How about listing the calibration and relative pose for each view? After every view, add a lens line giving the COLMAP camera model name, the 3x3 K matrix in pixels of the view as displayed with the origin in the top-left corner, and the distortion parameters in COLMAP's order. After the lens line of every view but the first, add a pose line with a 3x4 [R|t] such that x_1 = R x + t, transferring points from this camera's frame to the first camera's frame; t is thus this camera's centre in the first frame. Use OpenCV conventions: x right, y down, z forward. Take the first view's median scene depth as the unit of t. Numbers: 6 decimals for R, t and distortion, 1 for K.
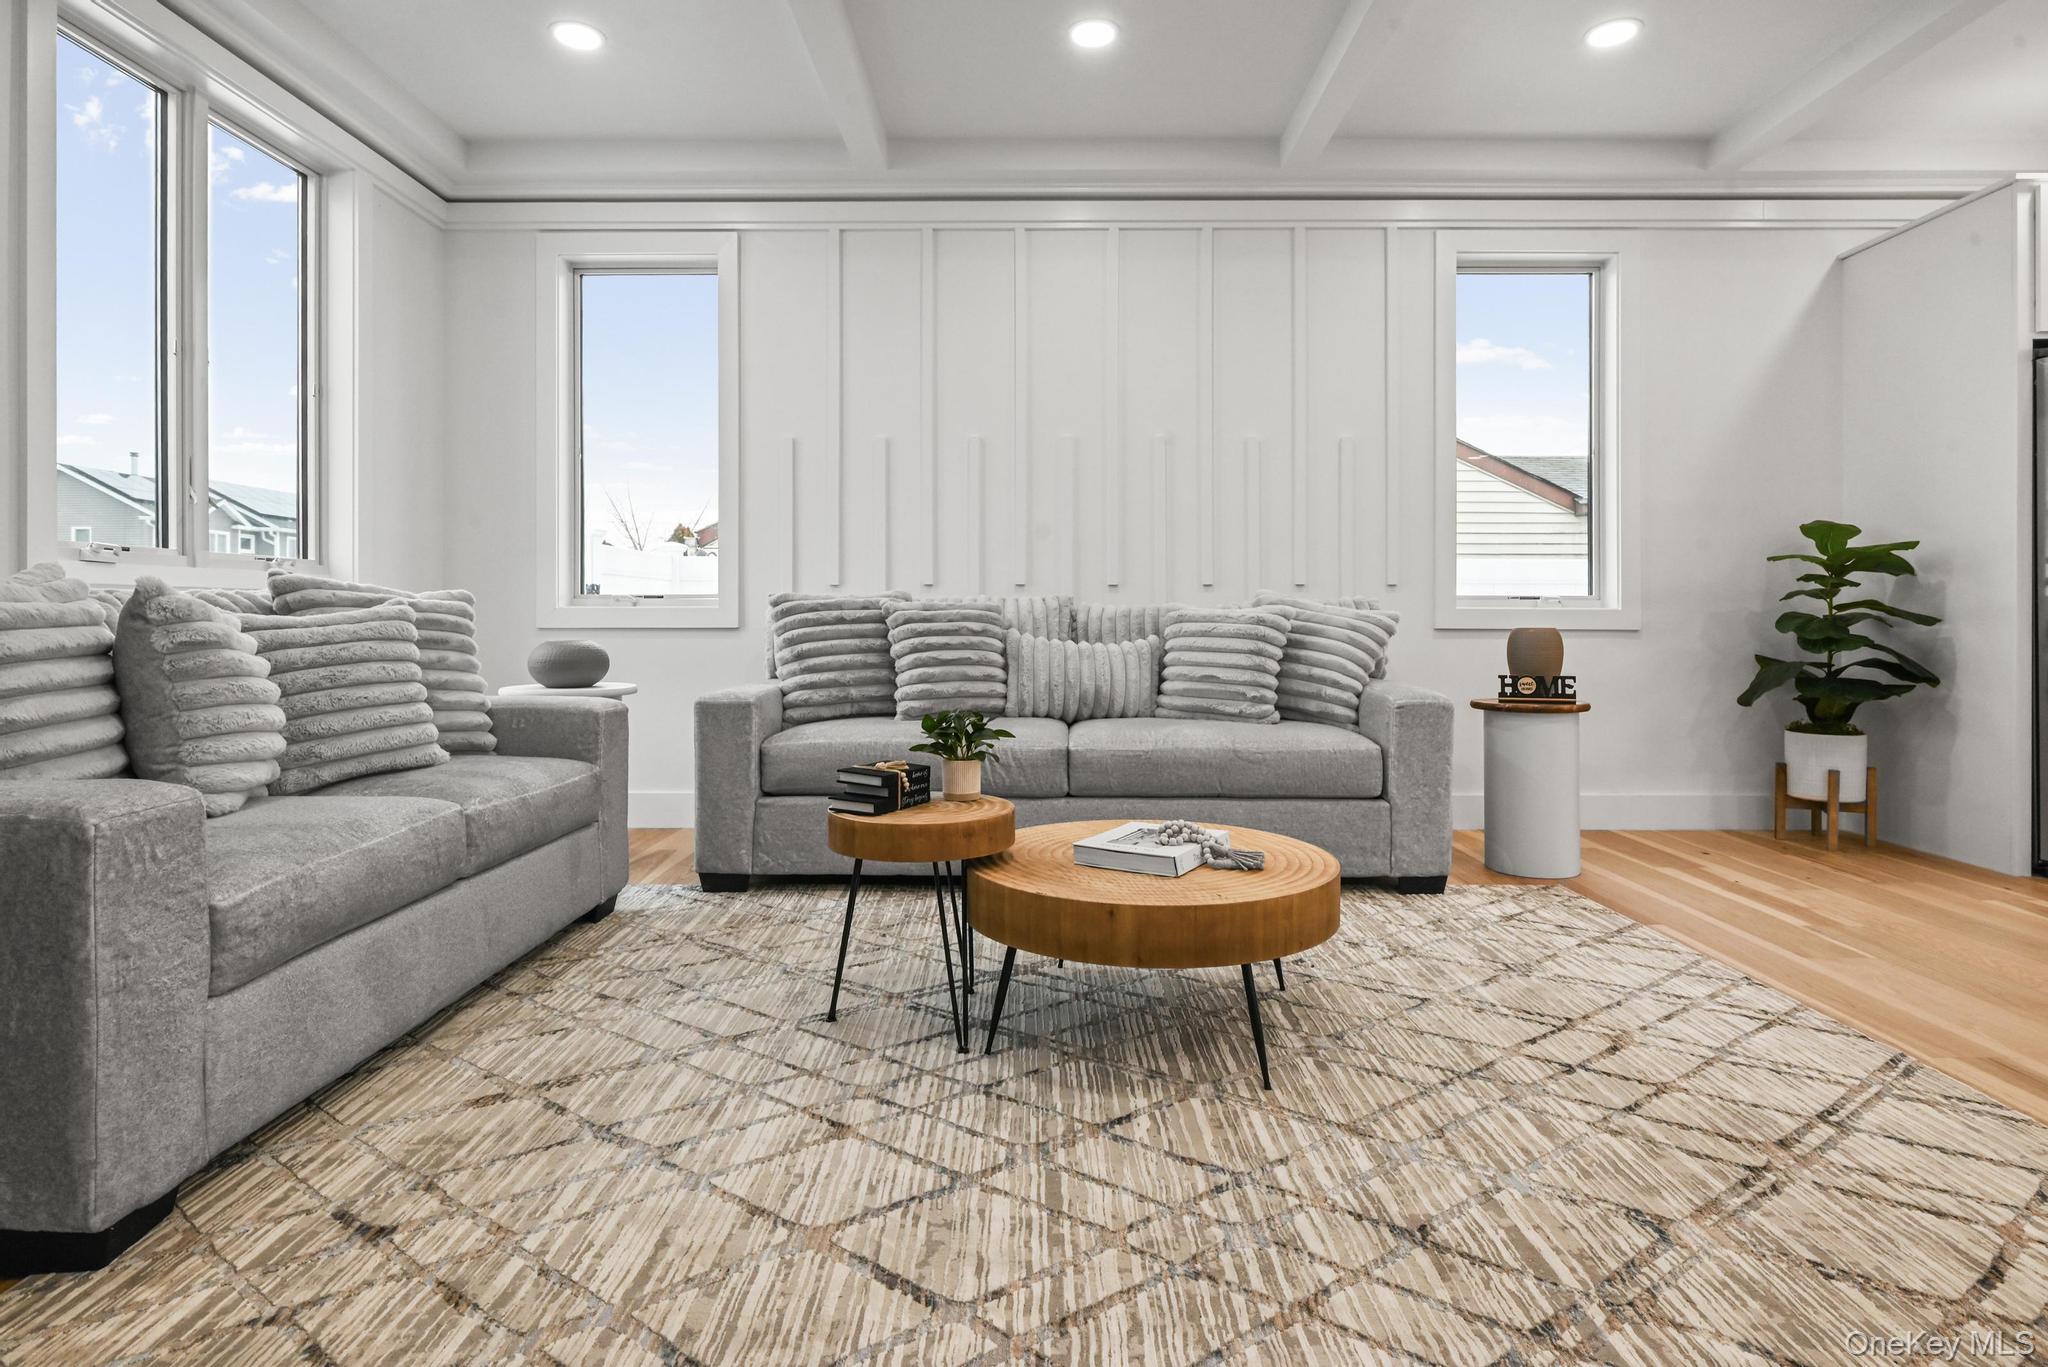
lens RADIAL K [[1046.3, 0, 1084.8], [0, 1046.3, 601.7], [0, 0, 1]] dist [0.012914, -0.001414]
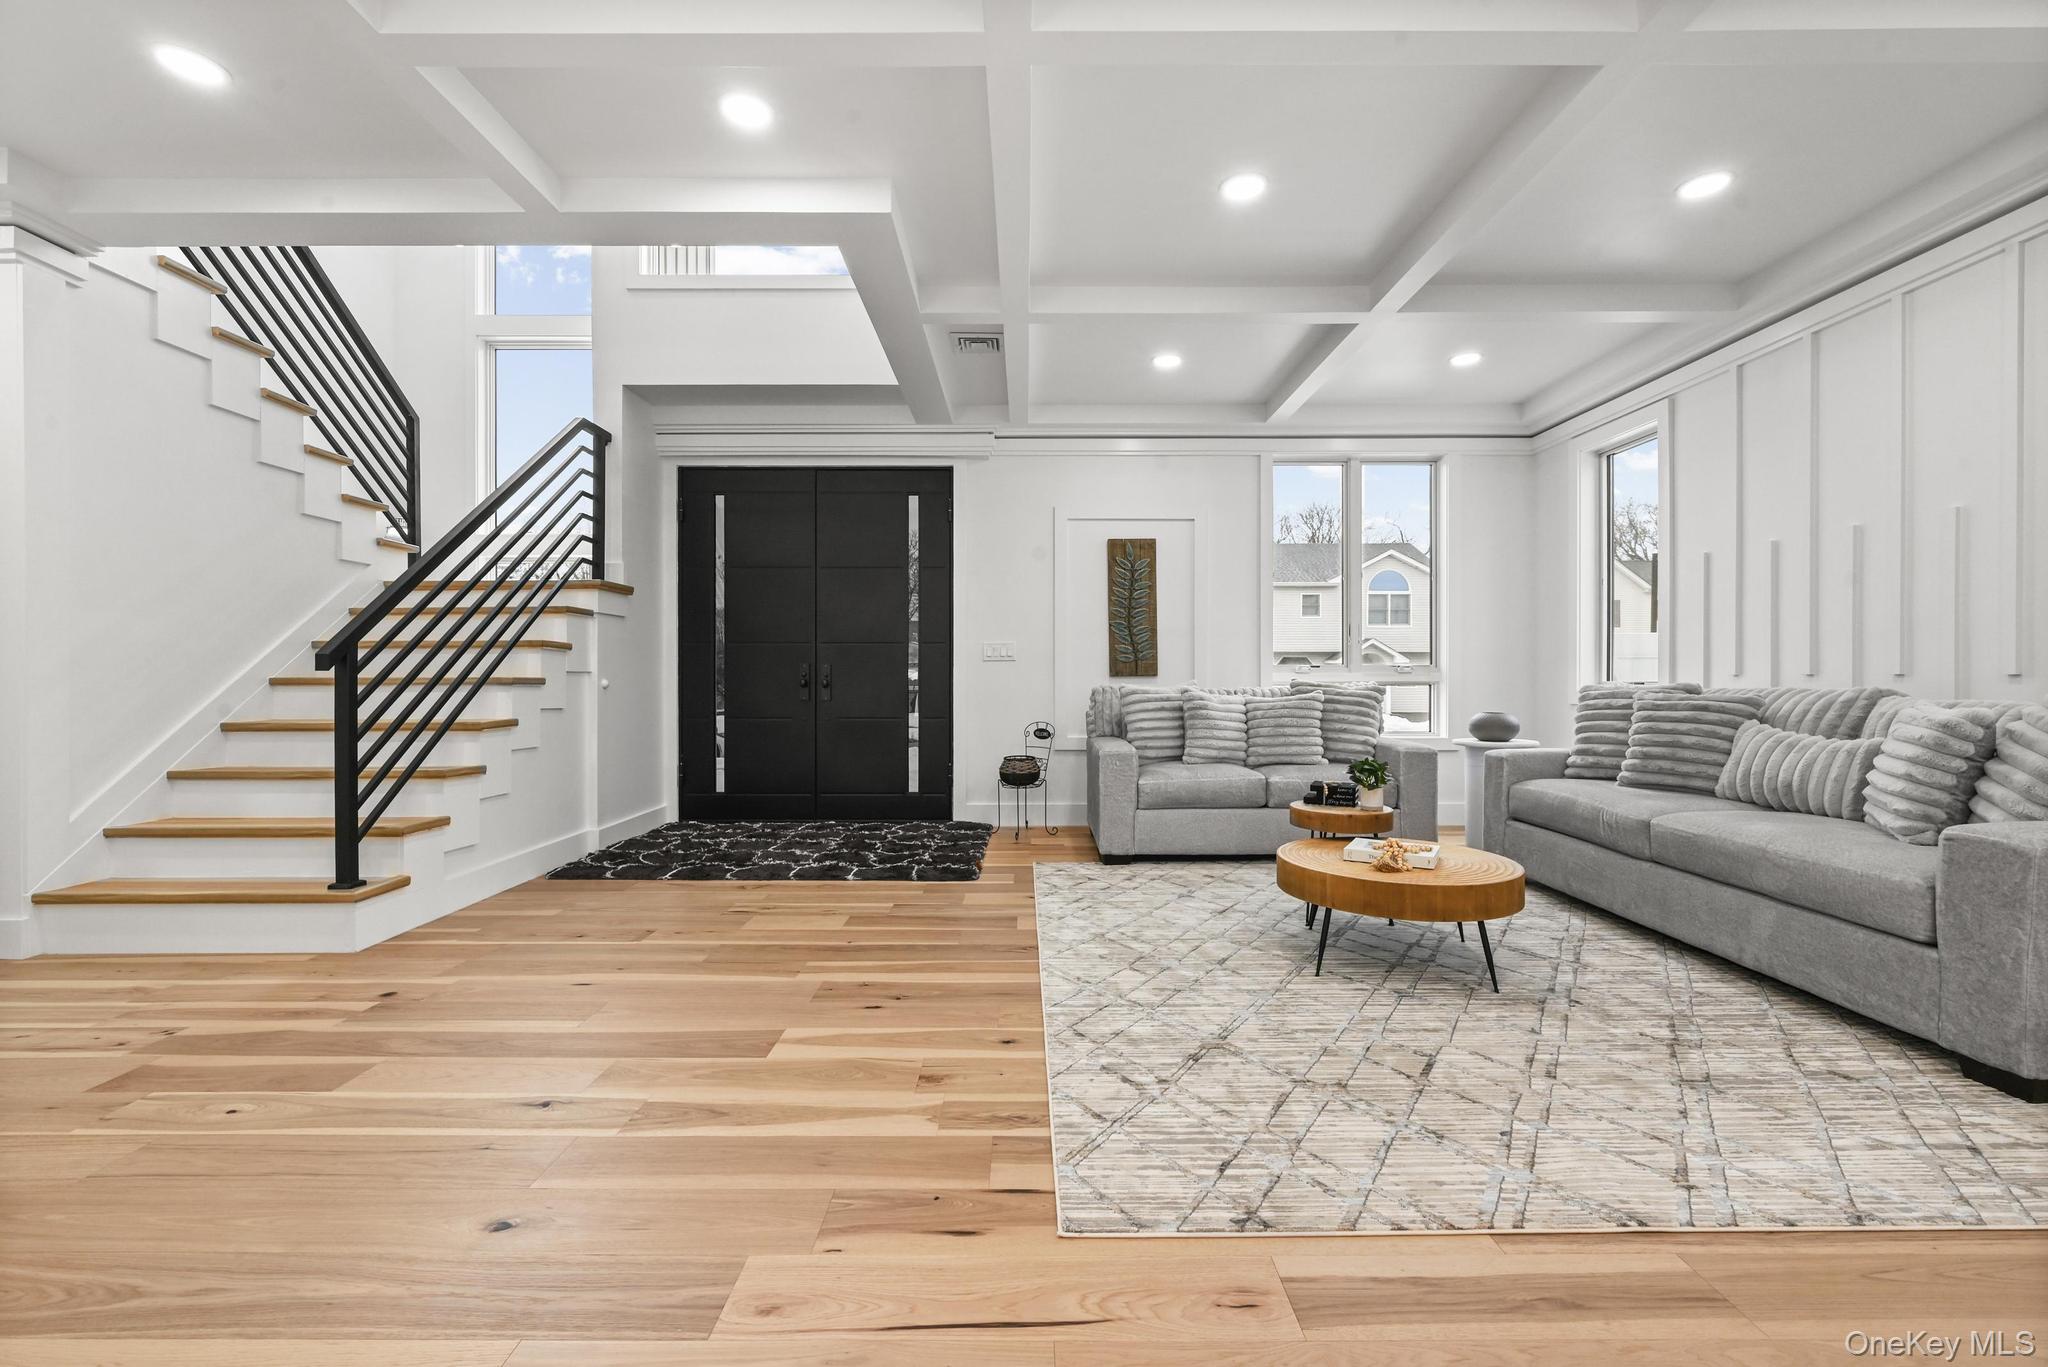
lens RADIAL K [[872.3, 0, 1036.9], [0, 872.3, 676.9], [0, 0, 1]] dist [-0.006877, 0.000757]
pose [[0.014487, 0.003101, -0.999890, 0.961341], [0.012877, 0.999912, 0.003288, -0.036407], [0.999812, -0.012923, 0.014446, 0.290498]]
